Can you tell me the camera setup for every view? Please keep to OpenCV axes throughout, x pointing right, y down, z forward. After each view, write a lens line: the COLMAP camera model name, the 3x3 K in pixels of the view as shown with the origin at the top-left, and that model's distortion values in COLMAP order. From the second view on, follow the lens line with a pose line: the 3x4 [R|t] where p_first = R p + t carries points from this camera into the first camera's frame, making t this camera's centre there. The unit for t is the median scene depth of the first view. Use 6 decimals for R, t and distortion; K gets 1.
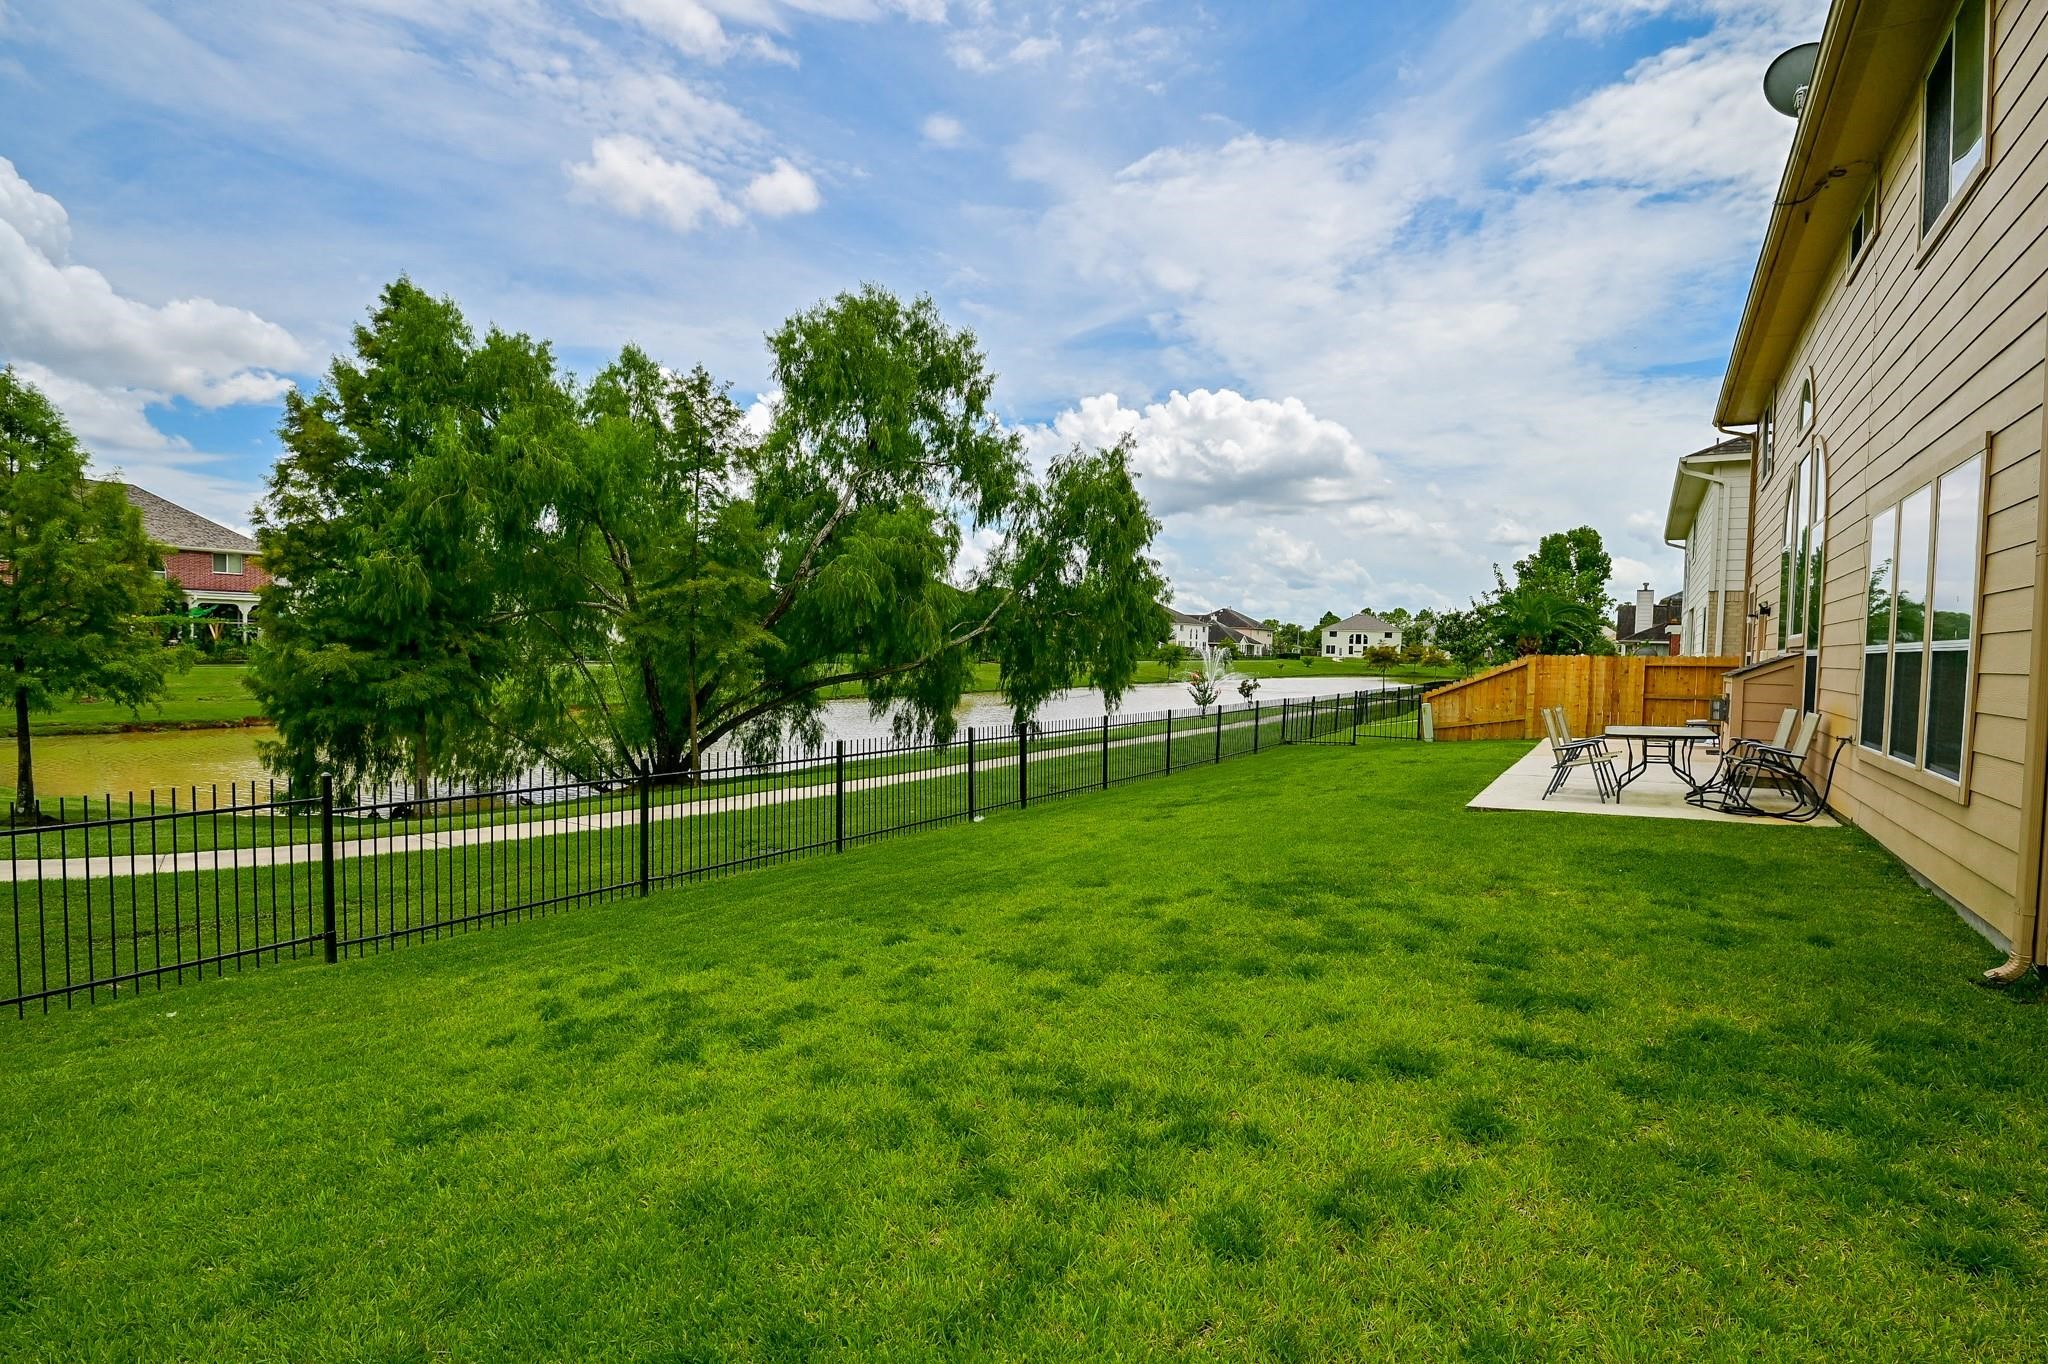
lens RADIAL K [[1003.9, 0, 1023.4], [0, 1003.9, 691.6], [0, 0, 1]] dist [-0.030944, -0.001109]
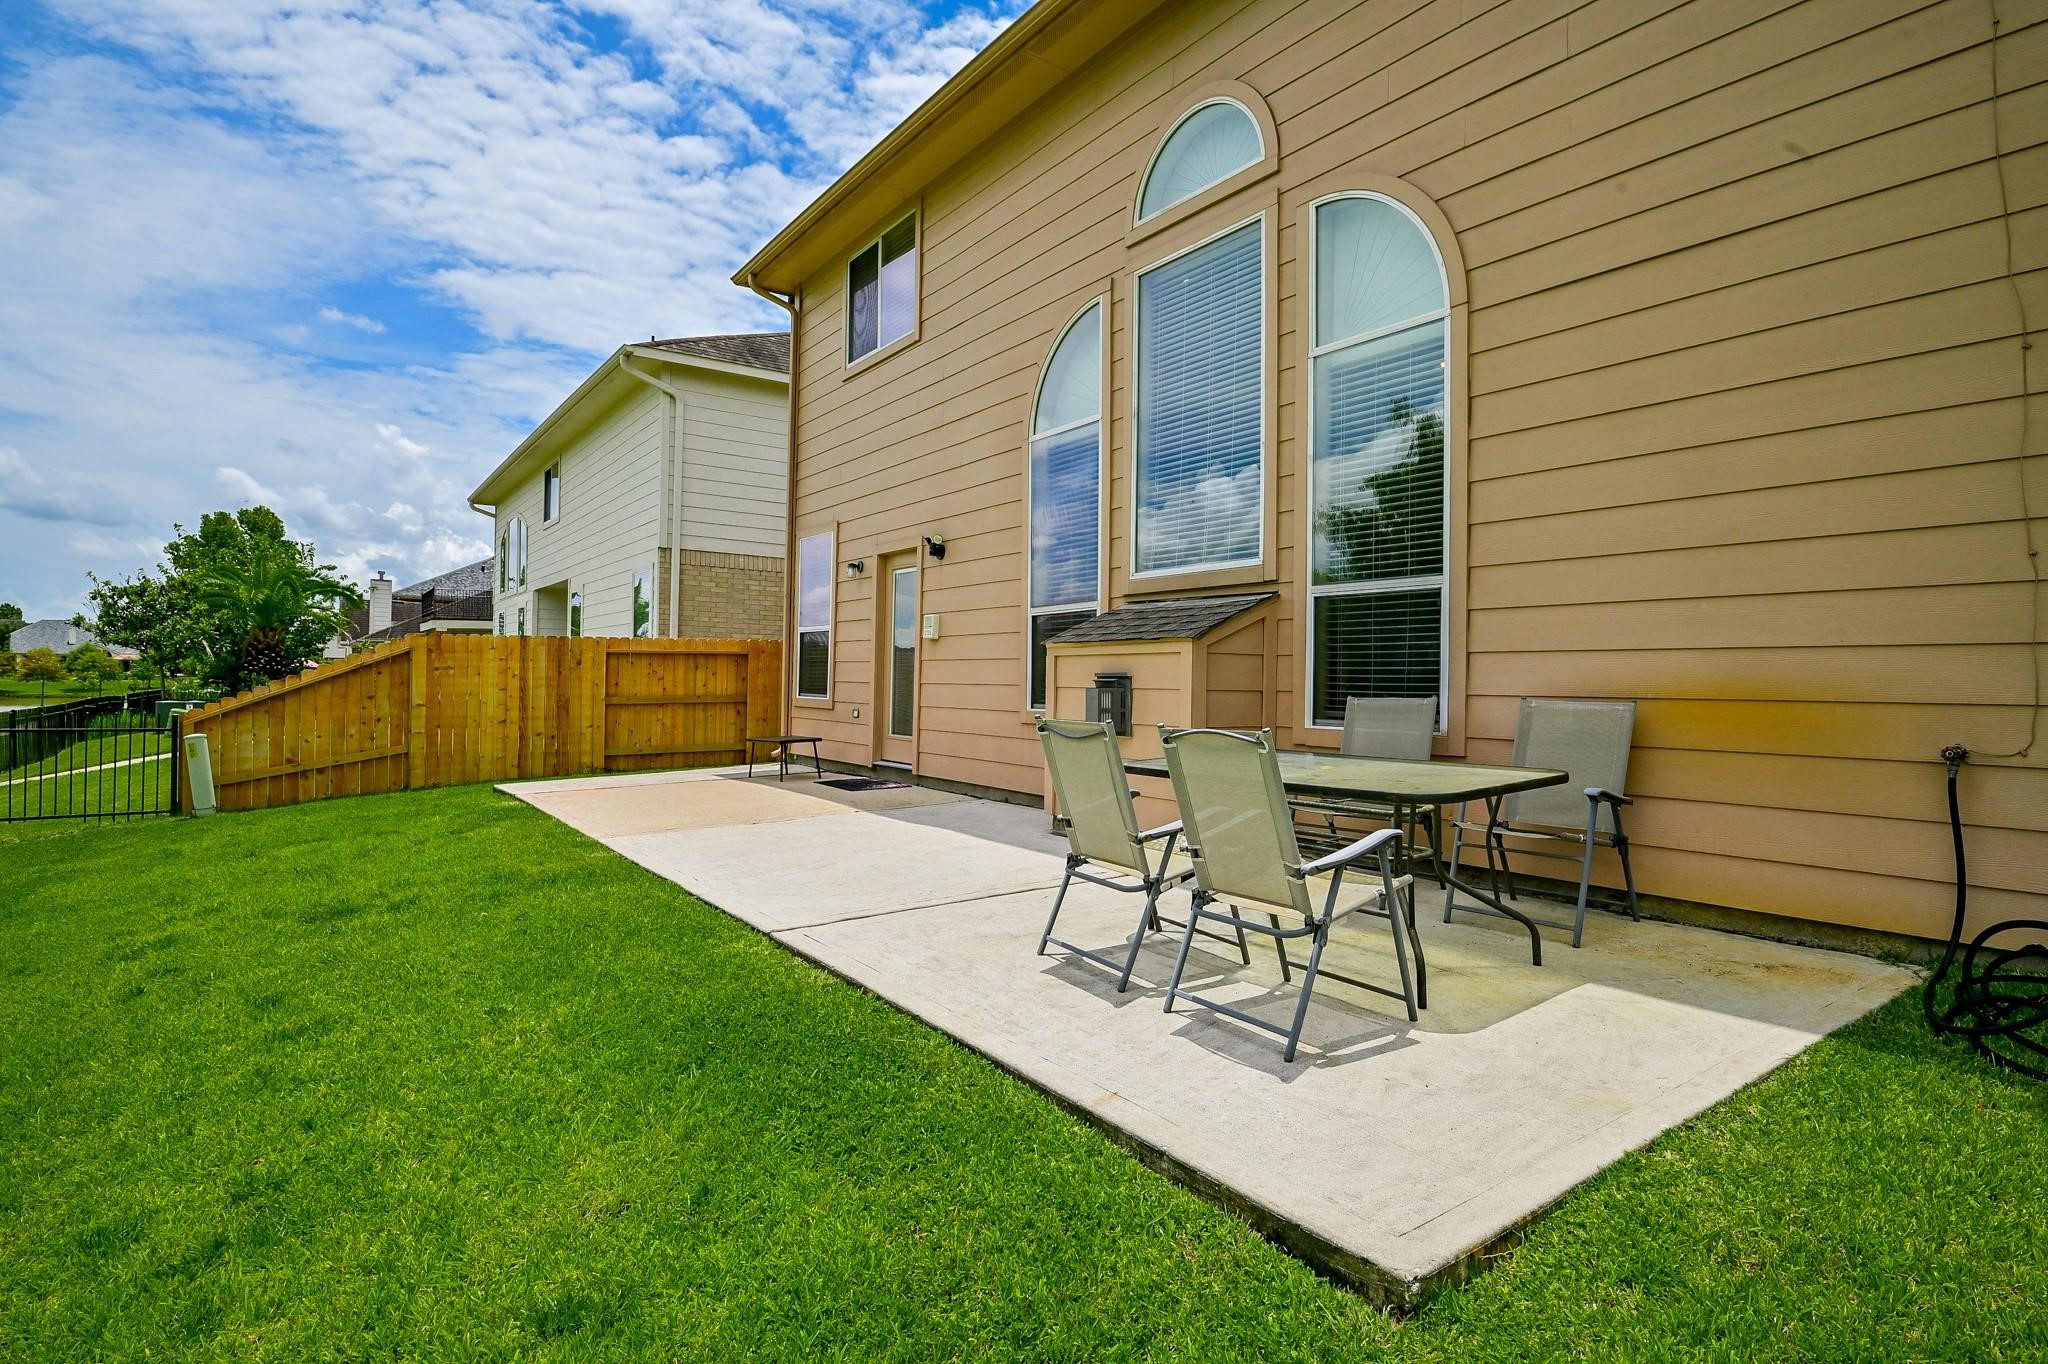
lens RADIAL K [[1051.0, 0, 1024.0], [0, 1051.0, 682.0], [0, 0, 1]] dist [-0.002273, -0.000359]
pose [[0.401345, -0.020576, 0.915696, 0.106771], [0.040639, 0.999163, 0.004640, 0.000425], [-0.915025, 0.035350, 0.401845, 0.445798]]
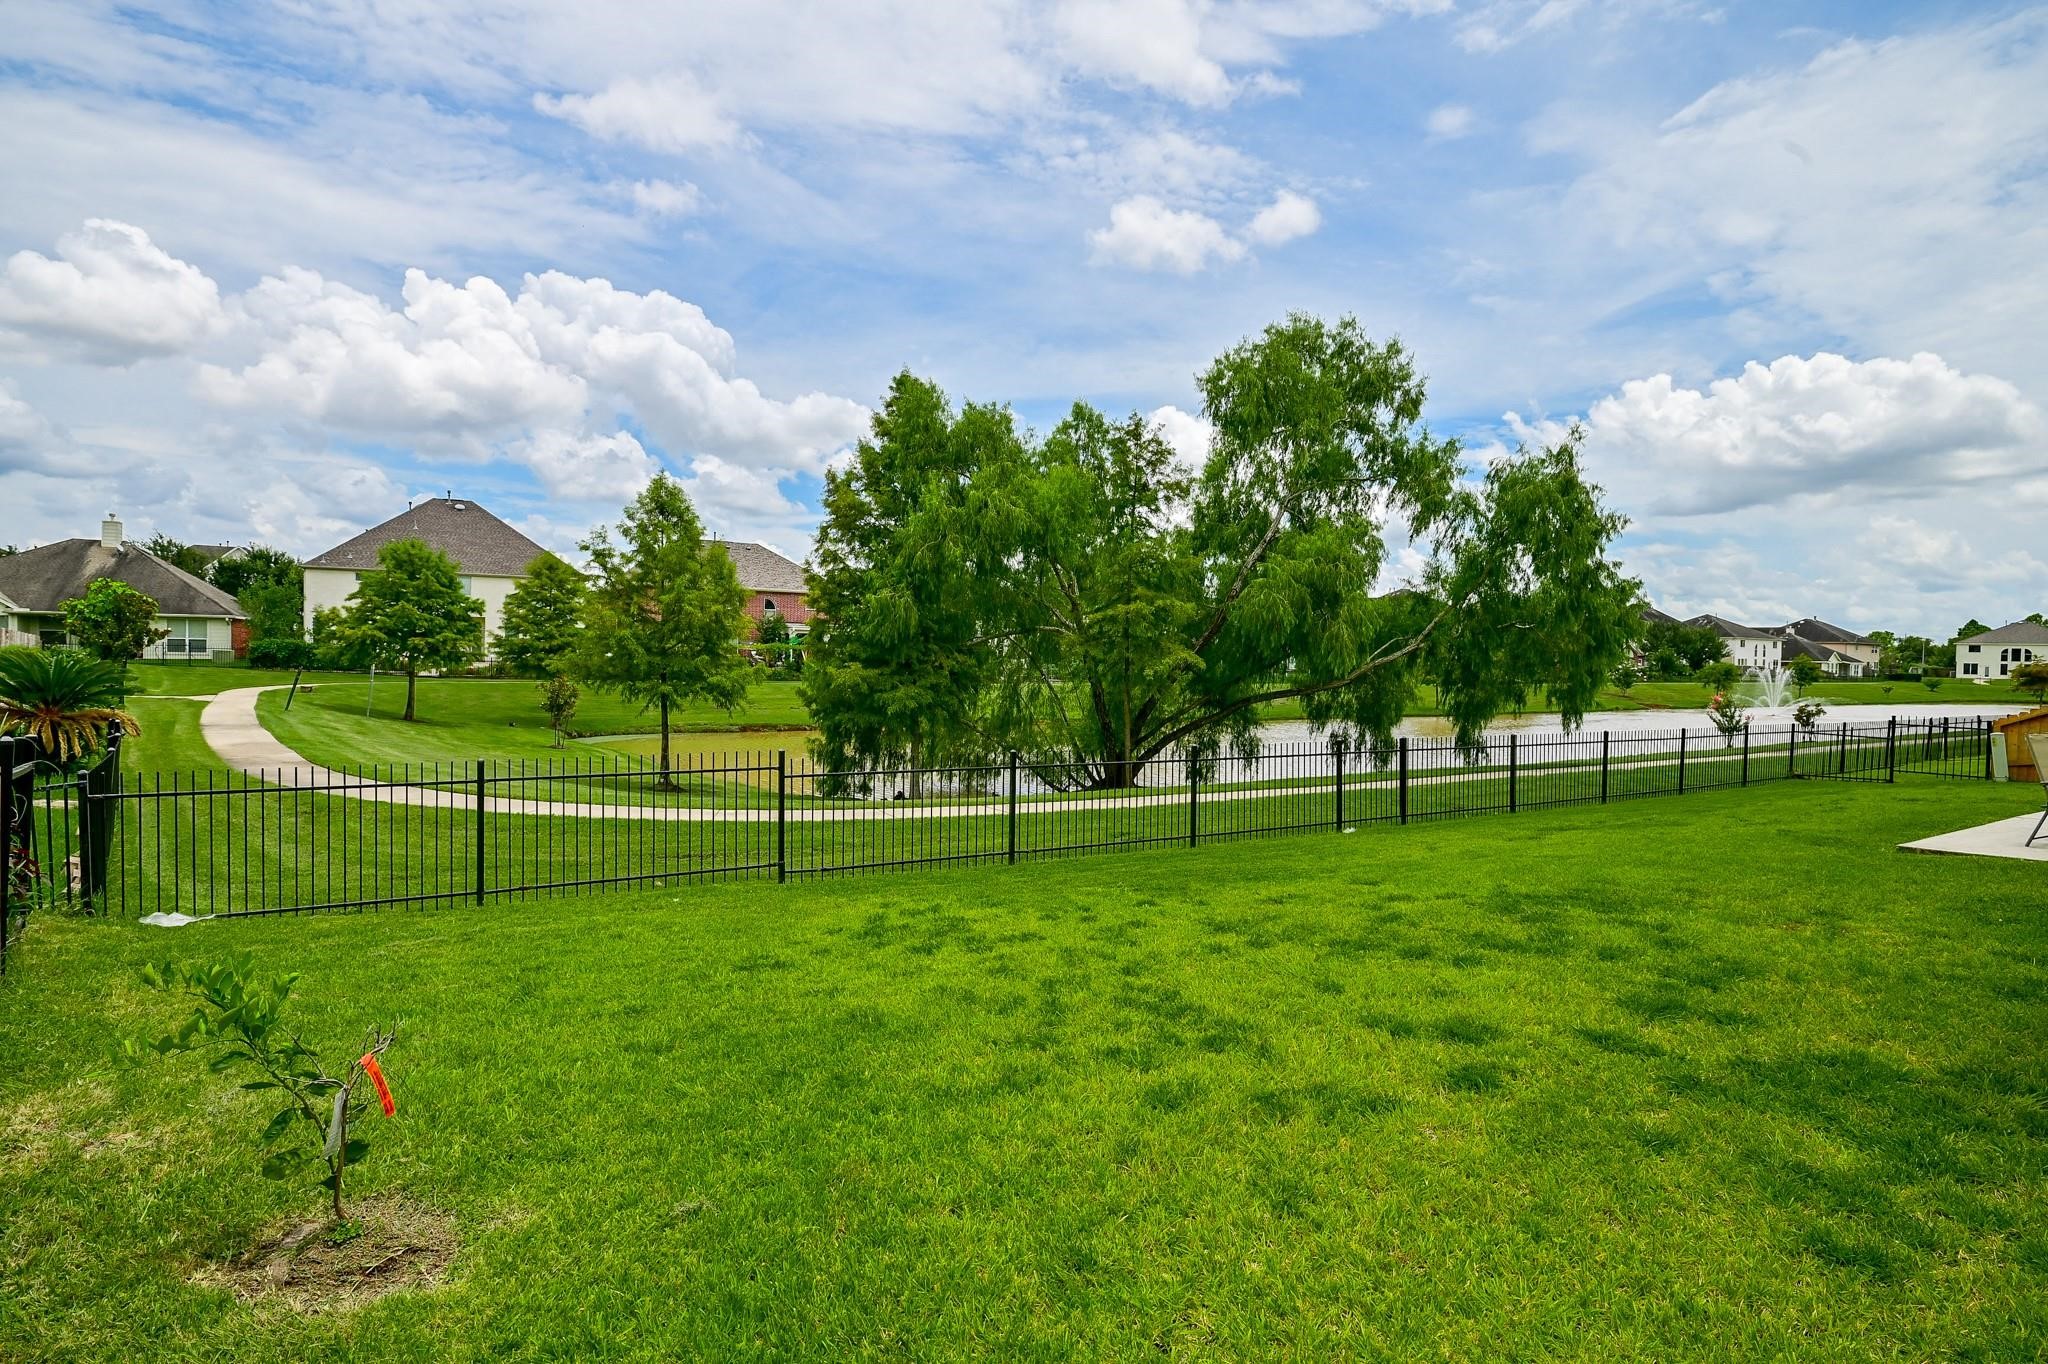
lens RADIAL K [[1006.7, 0, 1024.0], [0, 1006.7, 682.0], [0, 0, 1]] dist [-0.039133, 0.000593]
pose [[0.882584, 0.002955, -0.470146, 0.086599], [-0.017483, 0.999495, -0.026538, 0.005806], [0.469830, 0.031641, 0.882190, -0.034566]]
